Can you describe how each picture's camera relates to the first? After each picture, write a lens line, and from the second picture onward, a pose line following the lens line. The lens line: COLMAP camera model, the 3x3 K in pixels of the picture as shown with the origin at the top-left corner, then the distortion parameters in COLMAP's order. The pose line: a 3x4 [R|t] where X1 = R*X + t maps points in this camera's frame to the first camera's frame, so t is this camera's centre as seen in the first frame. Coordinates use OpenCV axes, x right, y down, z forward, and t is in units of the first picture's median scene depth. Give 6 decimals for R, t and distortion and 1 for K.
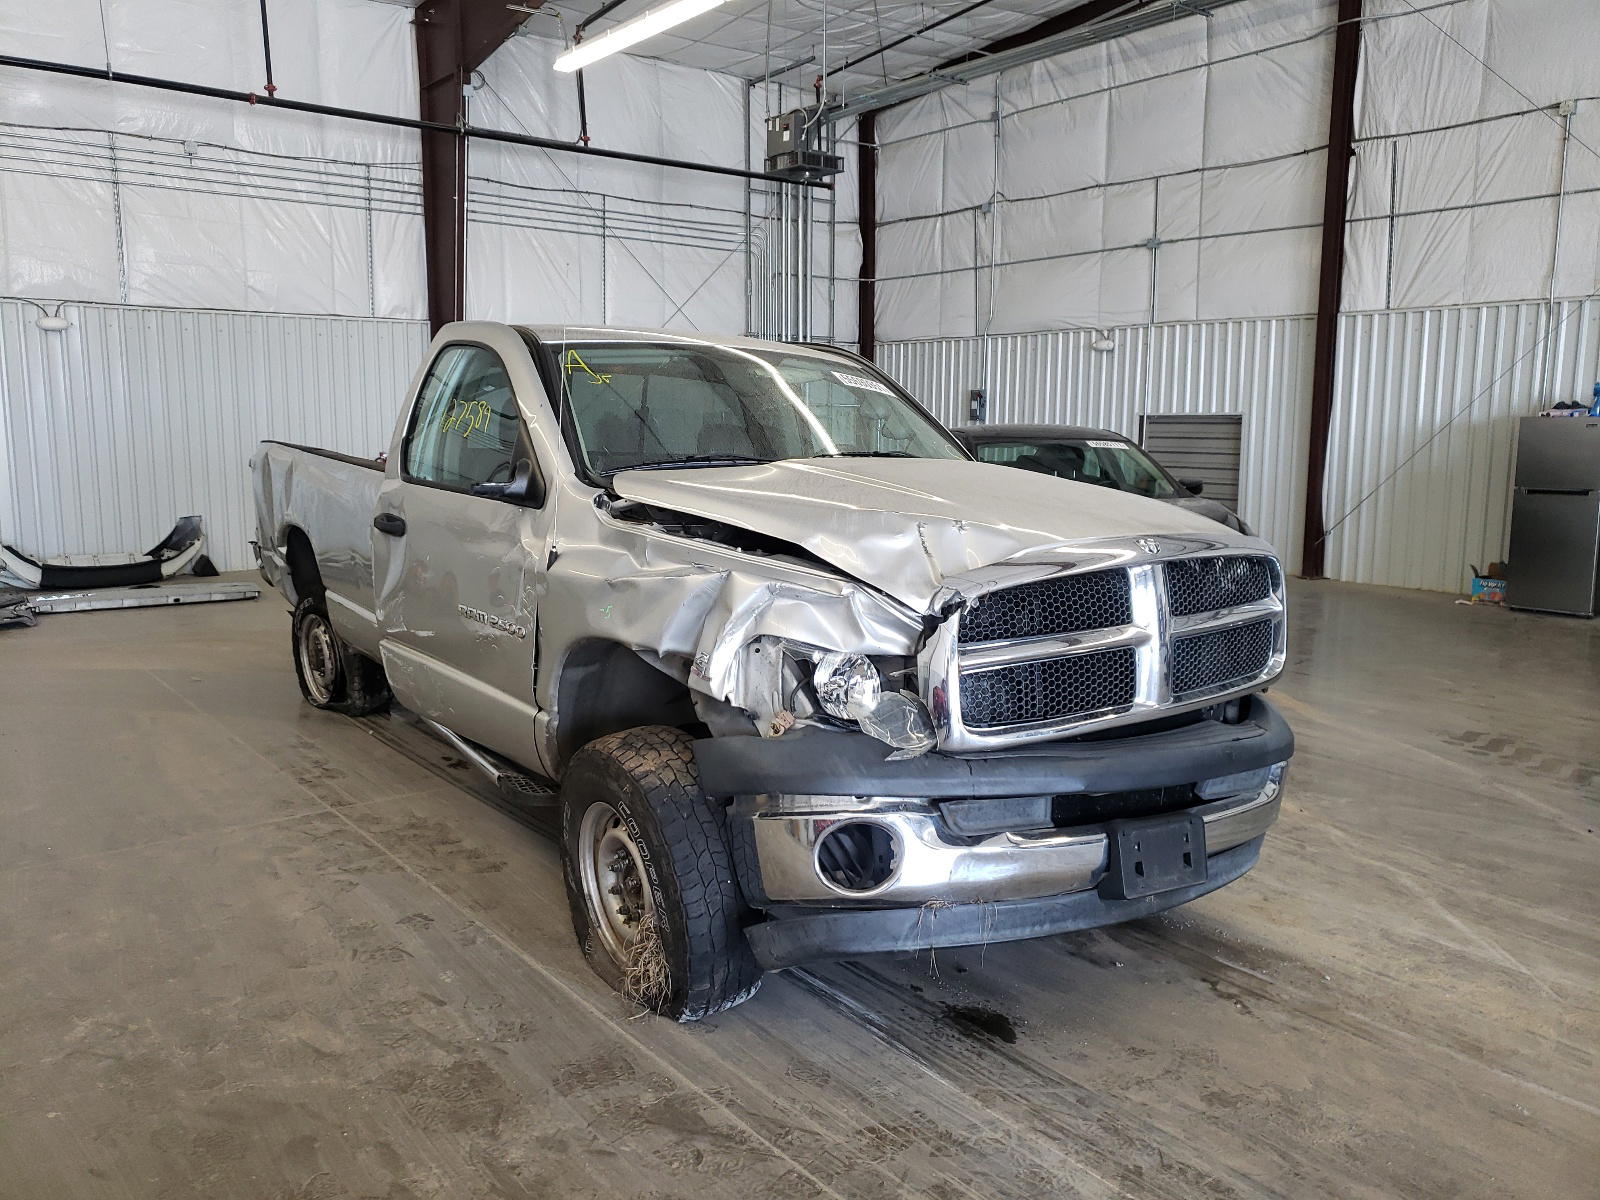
lens RADIAL K [[1252.5, 0, 800.0], [0, 1252.5, 600.0], [0, 0, 1]] dist [0.014175, 0.007526]
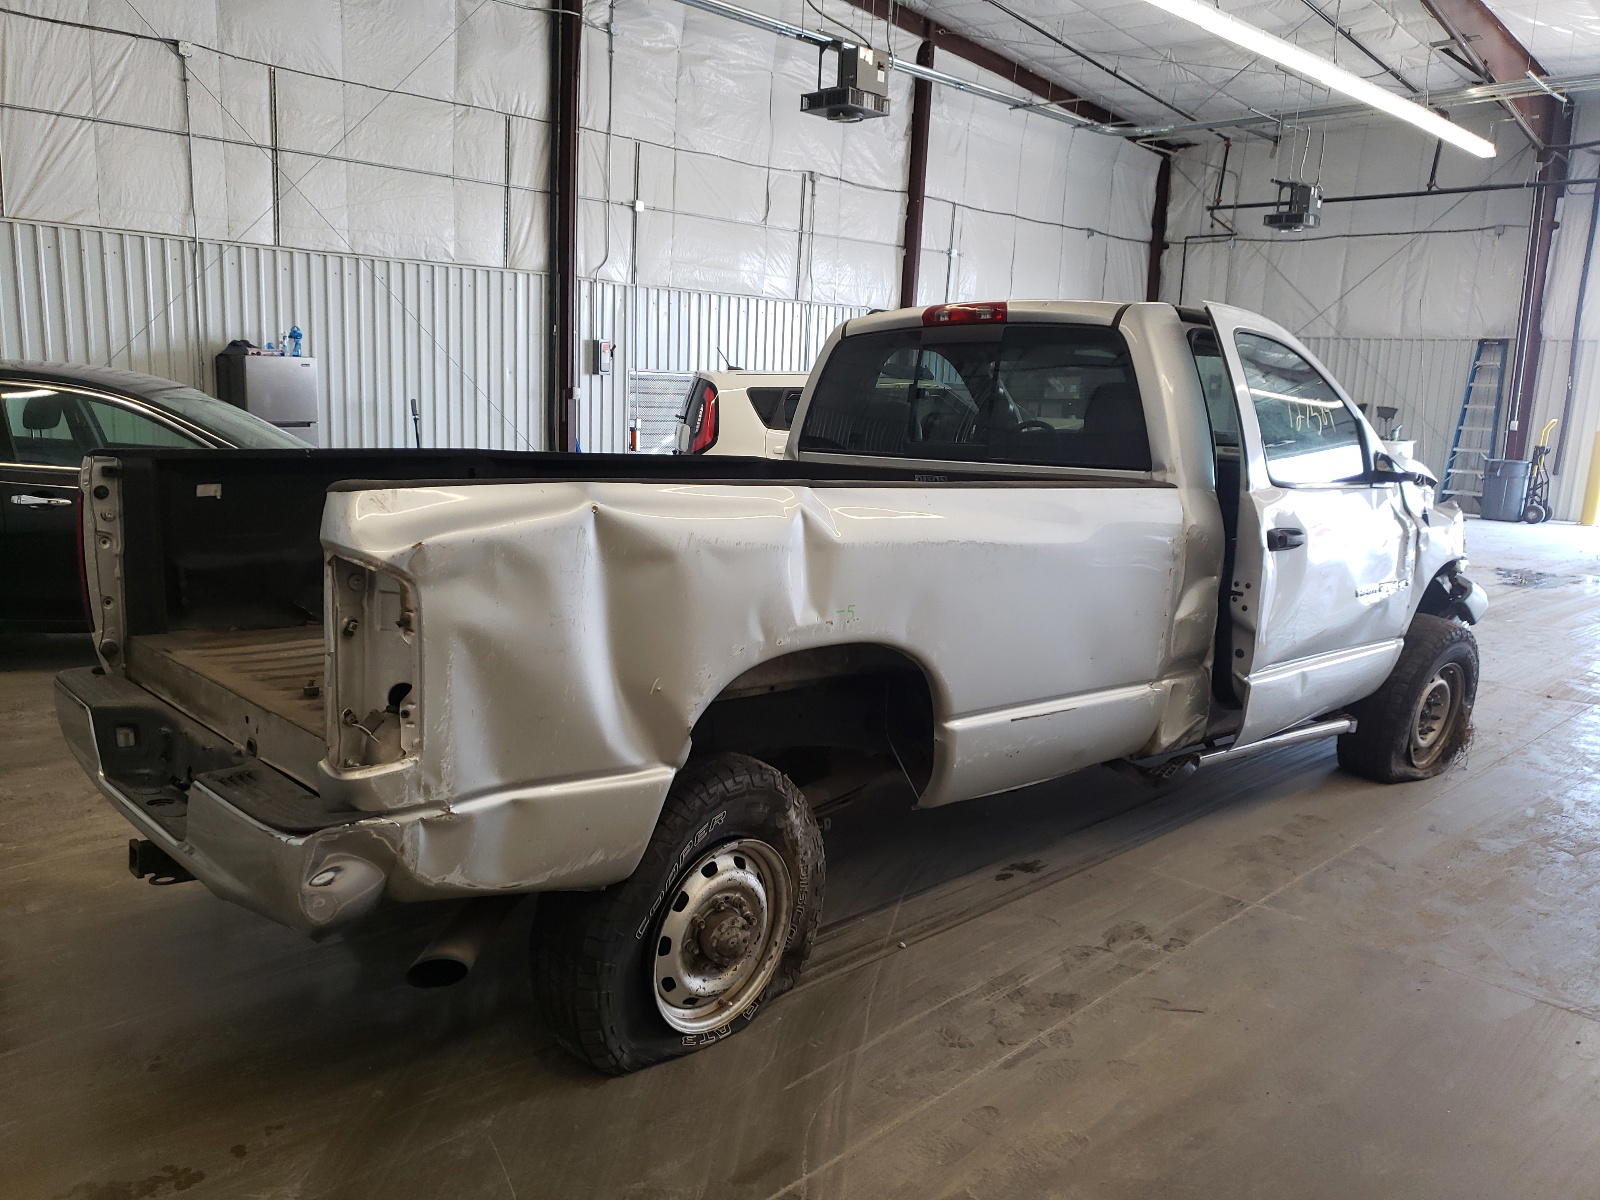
lens RADIAL K [[1252.5, 0, 800.0], [0, 1252.5, 600.0], [0, 0, 1]] dist [0.014175, 0.007526]
pose [[-0.123962, -0.186634, 0.974578, -0.531461], [0.104640, 0.974218, 0.199875, -0.104896], [-0.986754, 0.126757, -0.101236, 0.659800]]
